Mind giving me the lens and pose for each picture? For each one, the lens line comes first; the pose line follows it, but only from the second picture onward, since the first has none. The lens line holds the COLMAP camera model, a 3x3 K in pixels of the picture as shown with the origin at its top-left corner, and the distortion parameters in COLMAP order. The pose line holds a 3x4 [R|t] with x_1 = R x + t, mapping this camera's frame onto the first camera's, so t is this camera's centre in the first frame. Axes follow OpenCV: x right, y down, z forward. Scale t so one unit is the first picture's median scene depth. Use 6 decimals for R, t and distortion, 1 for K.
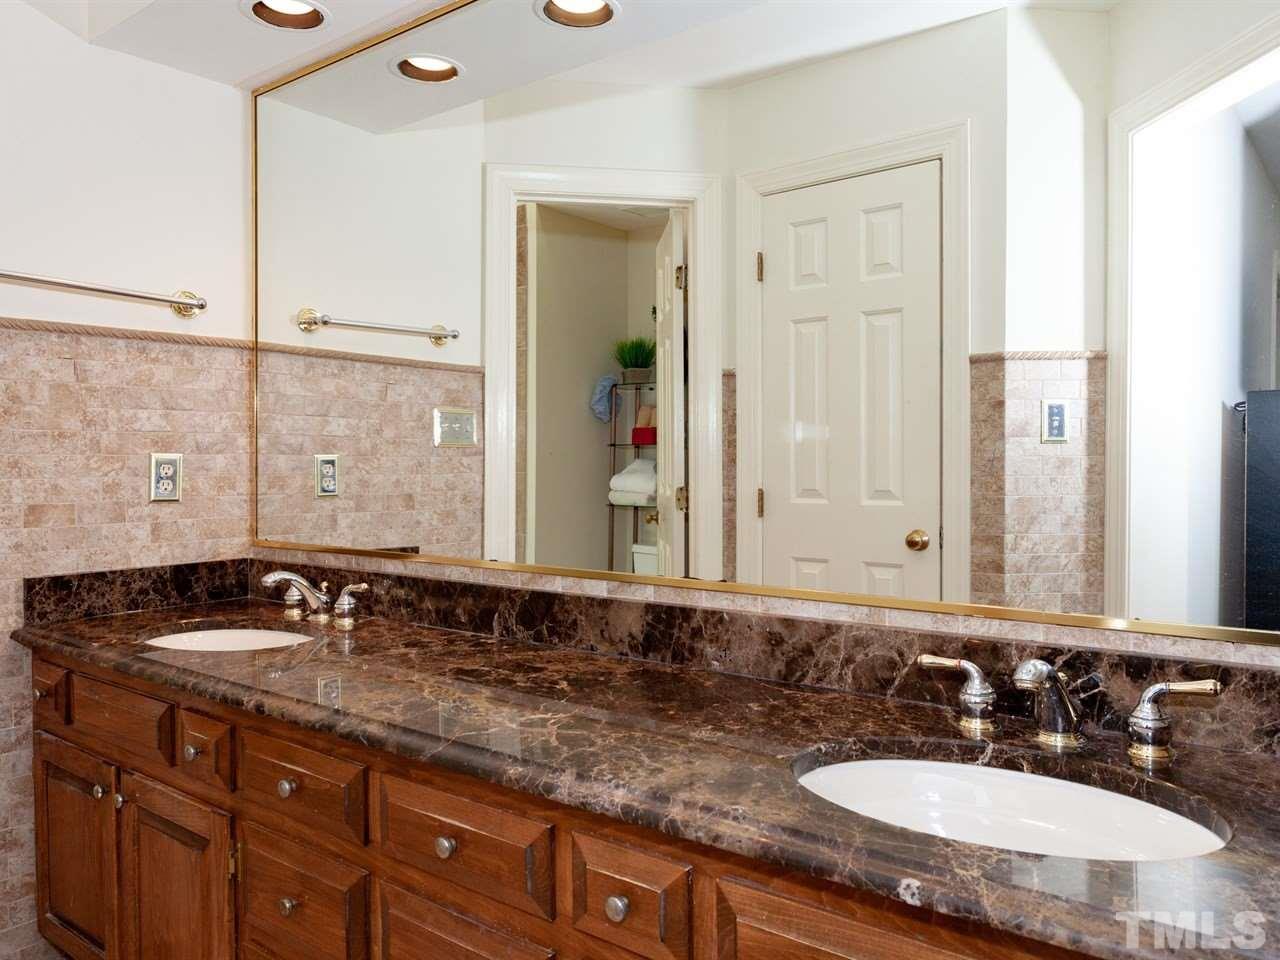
lens RADIAL K [[960.4, 0, 644.9], [0, 960.4, 481.4], [0, 0, 1]] dist [0.004470, 0.009581]
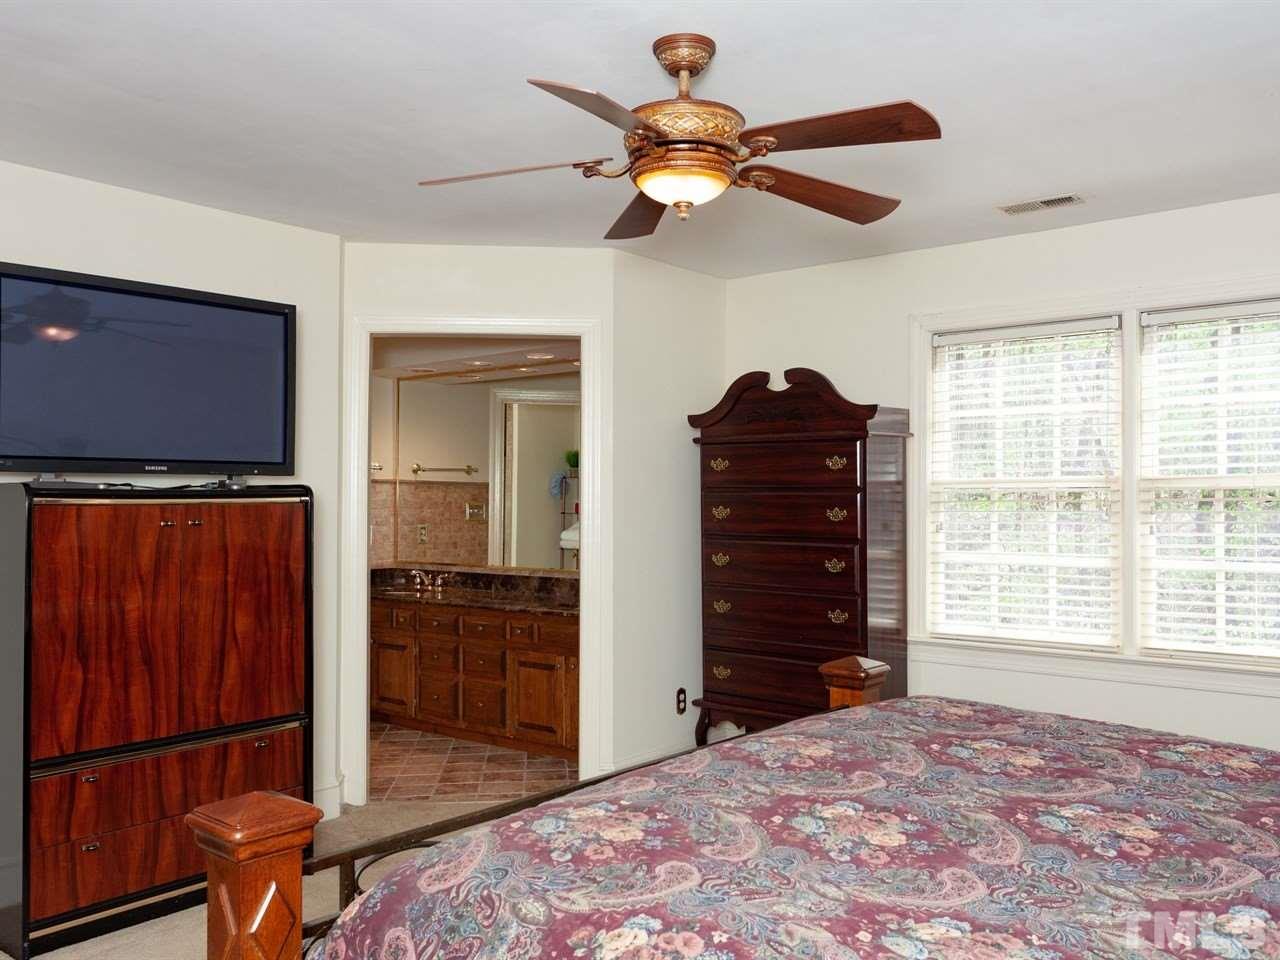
lens RADIAL K [[1092.1, 0, 637.5], [0, 1092.1, 477.7], [0, 0, 1]] dist [-0.000977, 0.000051]
pose [[0.999725, 0.004618, -0.022970, 0.275809], [-0.005635, 0.998998, -0.044405, -0.029728], [0.022742, 0.044522, 0.998750, -1.784678]]
